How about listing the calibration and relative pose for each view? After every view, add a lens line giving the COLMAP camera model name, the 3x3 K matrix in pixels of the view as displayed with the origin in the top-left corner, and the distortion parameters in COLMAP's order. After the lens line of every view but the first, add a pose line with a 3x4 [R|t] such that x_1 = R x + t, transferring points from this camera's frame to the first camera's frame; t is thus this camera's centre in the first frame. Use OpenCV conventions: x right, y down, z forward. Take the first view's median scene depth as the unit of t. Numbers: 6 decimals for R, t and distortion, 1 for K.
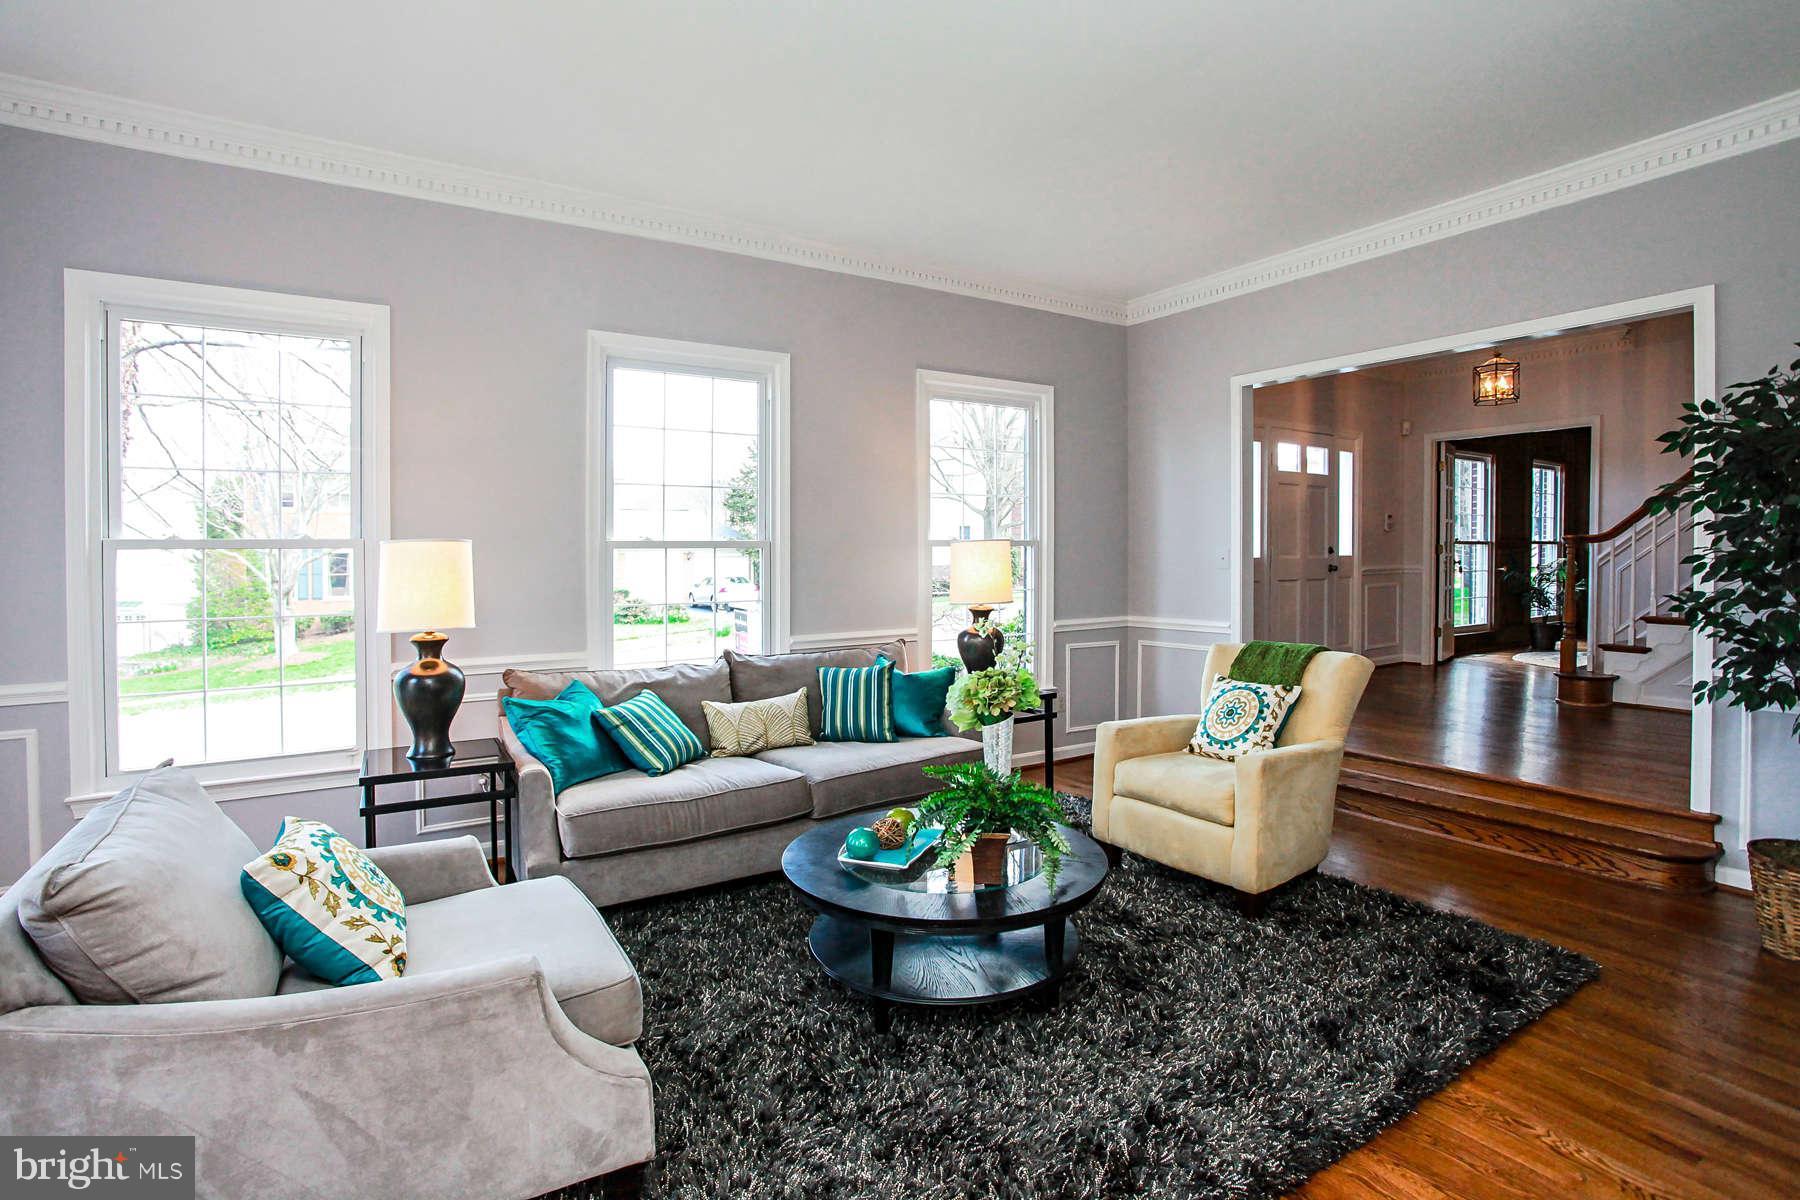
lens RADIAL K [[870.3, 0, 888.4], [0, 870.3, 581.1], [0, 0, 1]] dist [-0.055472, 0.000094]
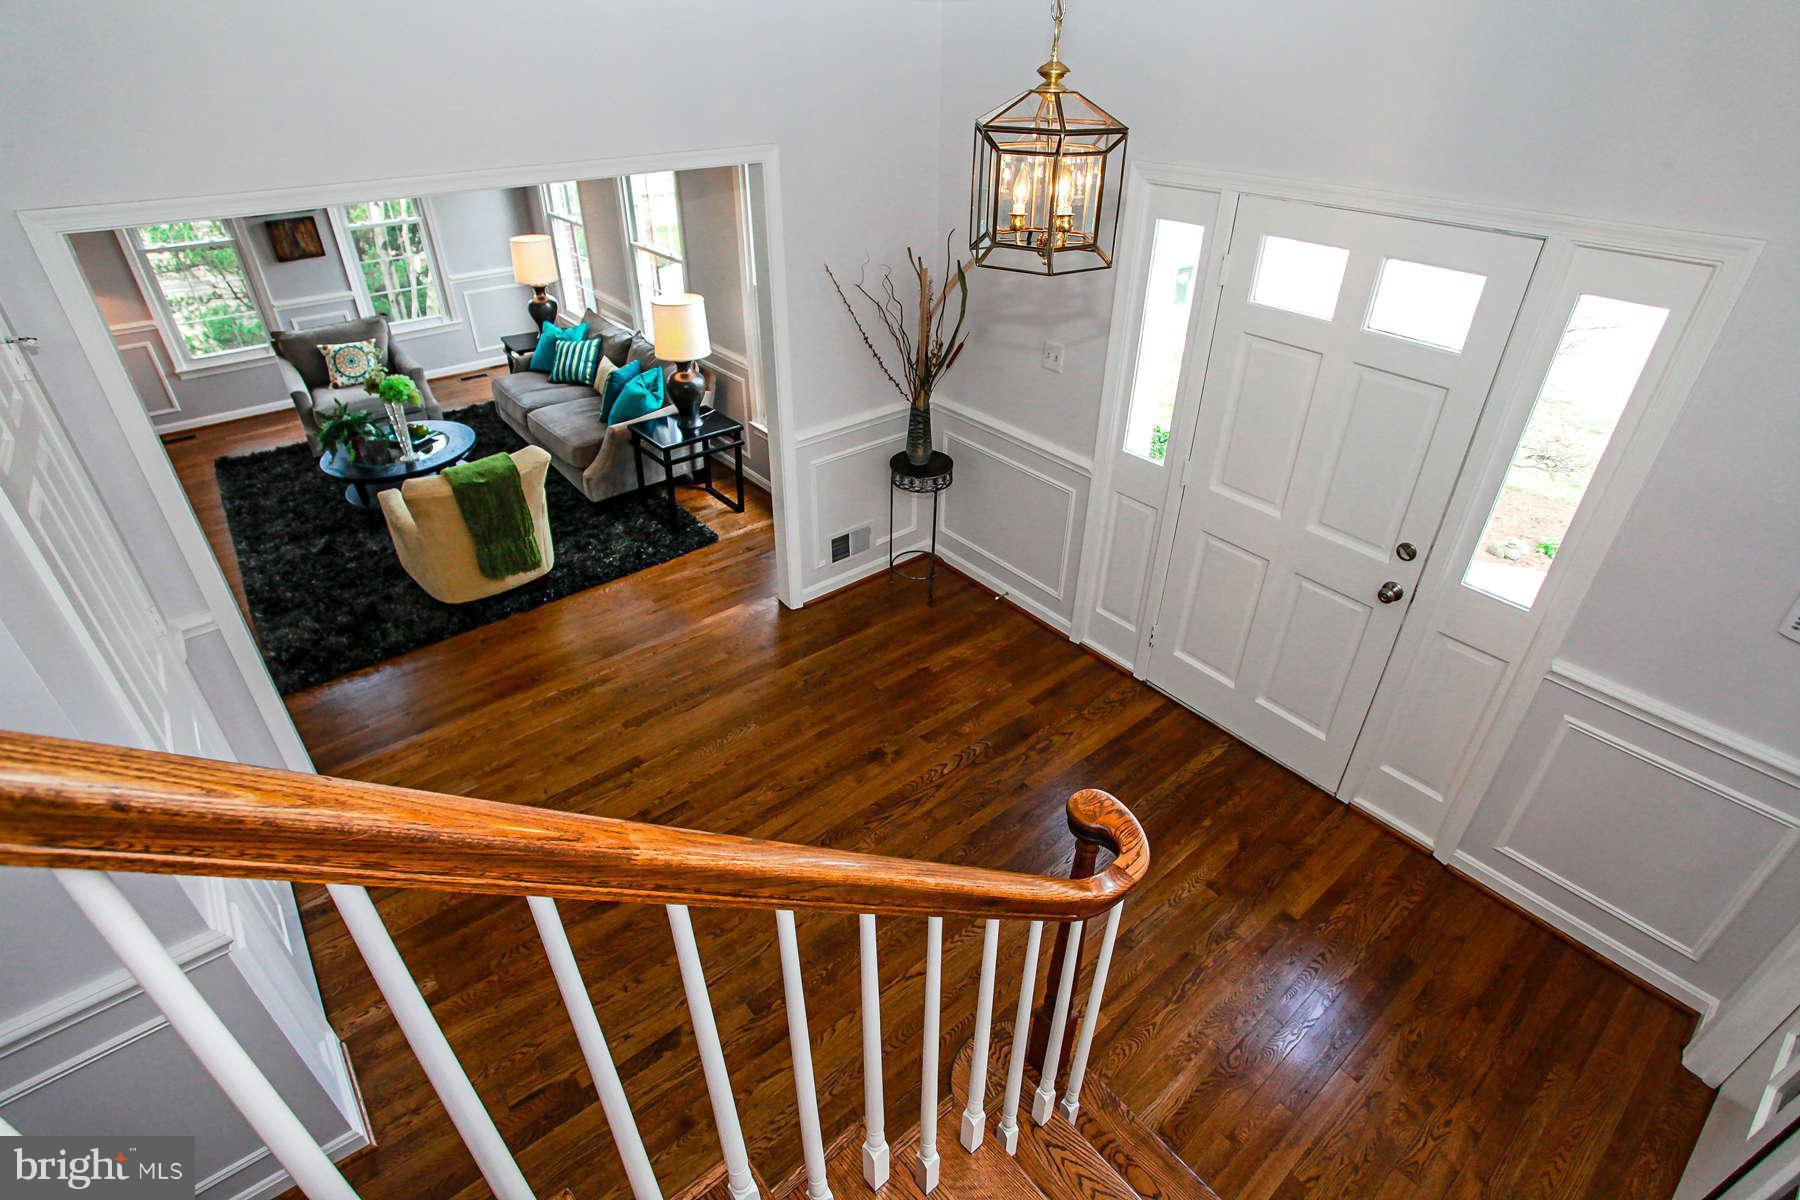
lens RADIAL K [[870.3, 0, 888.4], [0, 870.3, 581.1], [0, 0, 1]] dist [-0.055472, 0.000094]
pose [[0.115574, 0.535179, -0.836795, 0.824455], [-0.020951, 0.843566, 0.536616, -0.226393], [0.993078, -0.044487, 0.108707, 0.744600]]
